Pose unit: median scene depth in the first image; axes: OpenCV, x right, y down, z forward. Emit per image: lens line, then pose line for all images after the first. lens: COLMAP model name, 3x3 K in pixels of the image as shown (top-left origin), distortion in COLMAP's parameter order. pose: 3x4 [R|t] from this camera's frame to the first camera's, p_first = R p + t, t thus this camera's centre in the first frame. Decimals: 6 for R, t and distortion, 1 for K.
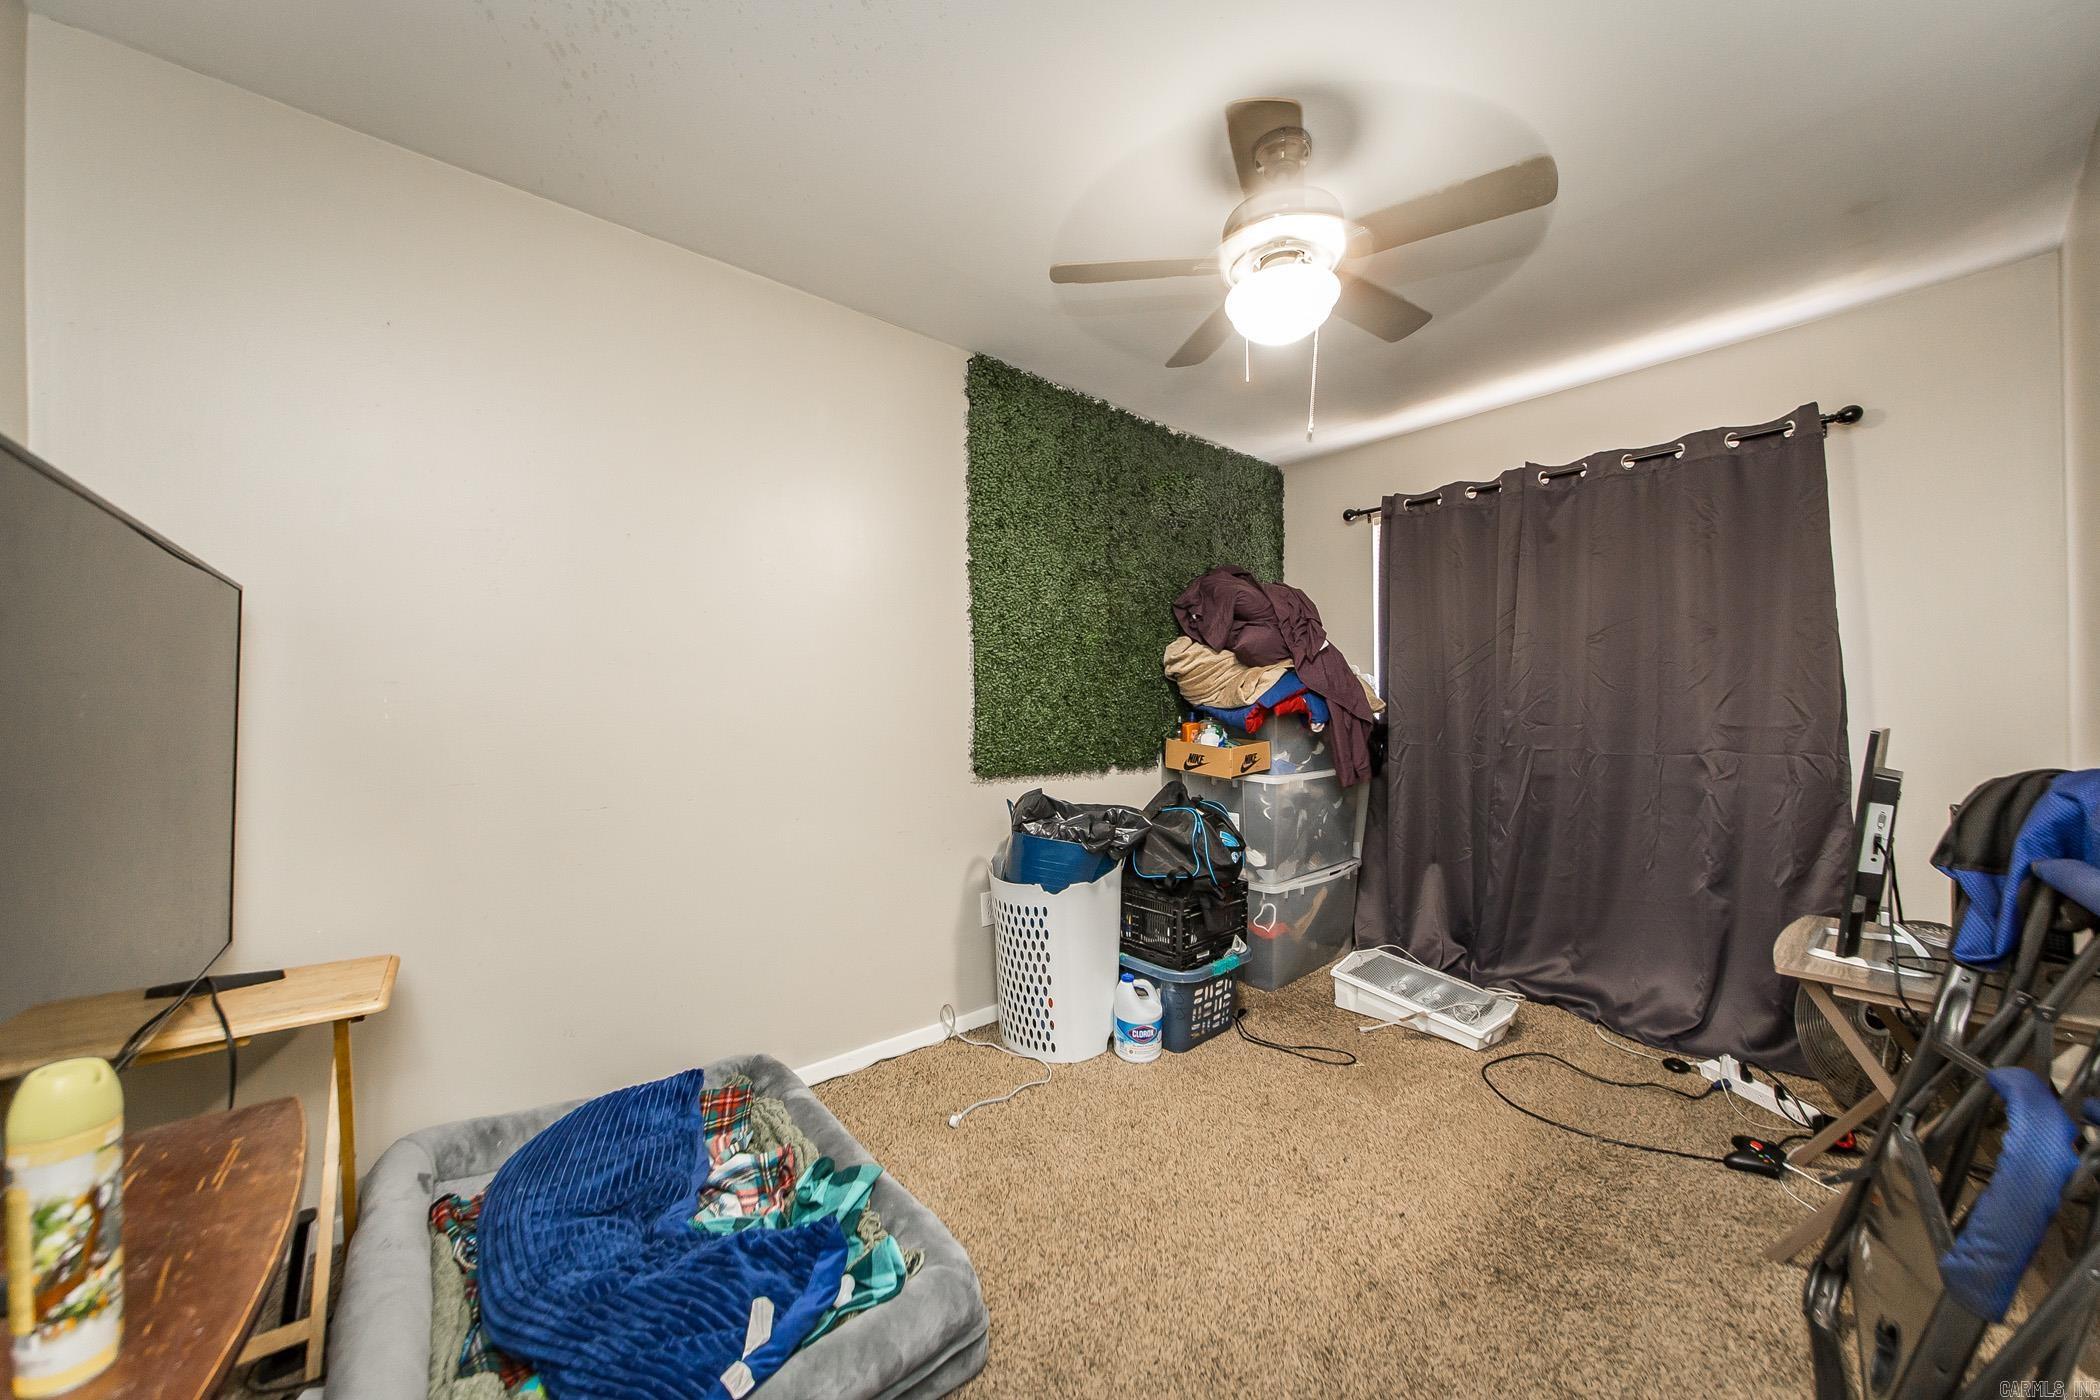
lens RADIAL K [[743.1, 0, 1055.4], [0, 743.1, 696.2], [0, 0, 1]] dist [0.000930, 0.000154]
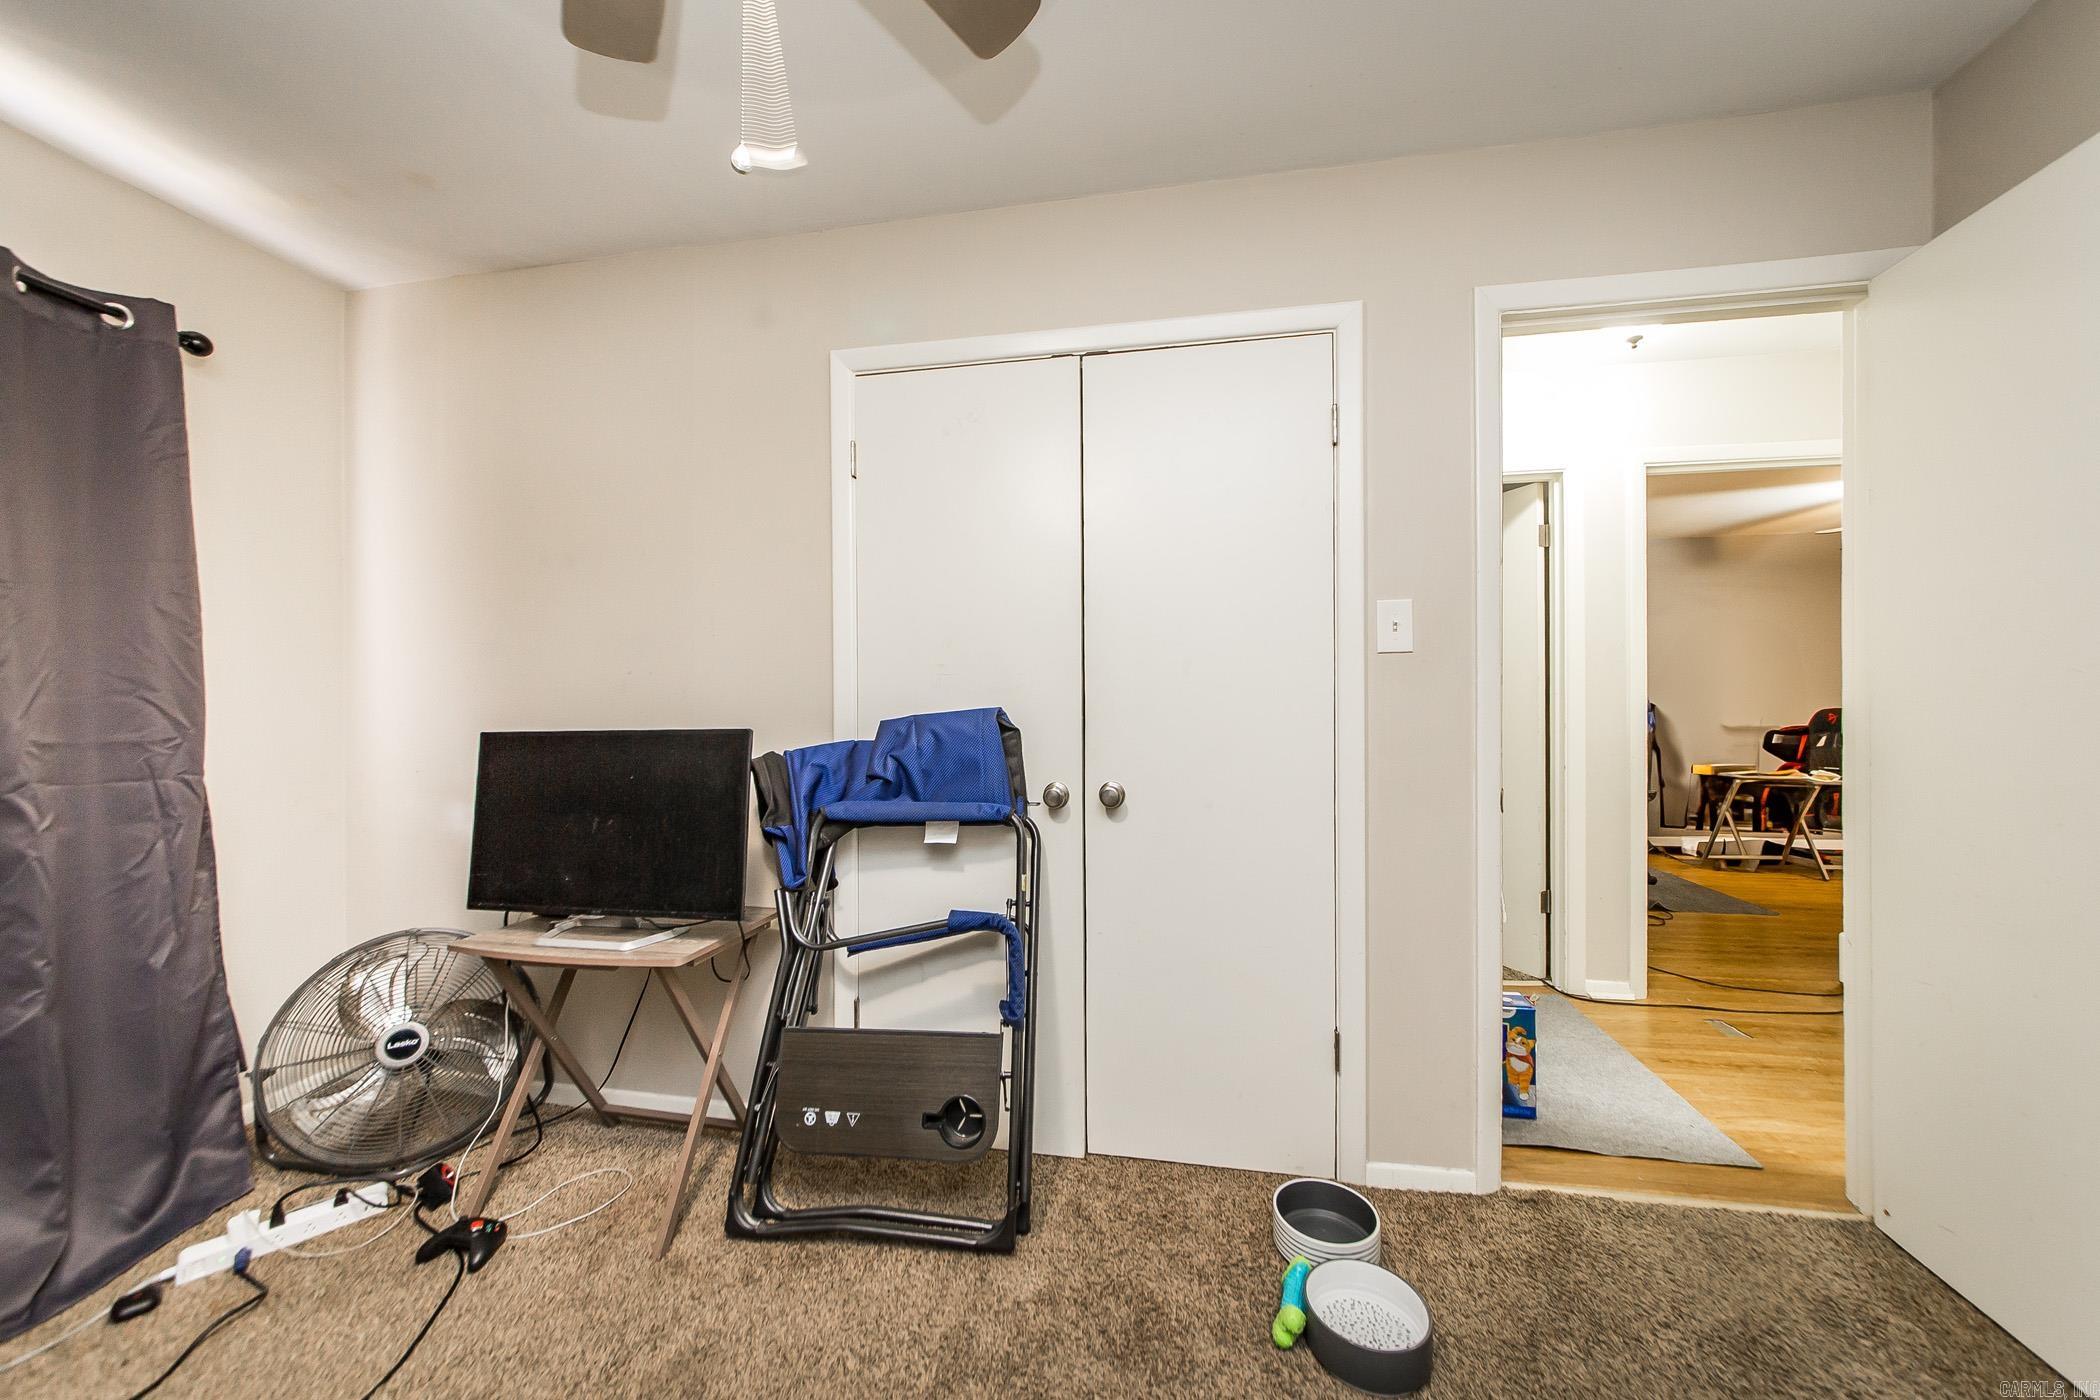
lens RADIAL K [[743.1, 0, 1055.4], [0, 743.1, 696.2], [0, 0, 1]] dist [0.000930, 0.000154]
pose [[-0.649010, 0.018233, 0.760561, -0.119602], [-0.012168, 0.999336, -0.034340, 0.012581], [-0.760682, -0.031541, -0.648357, 0.813778]]
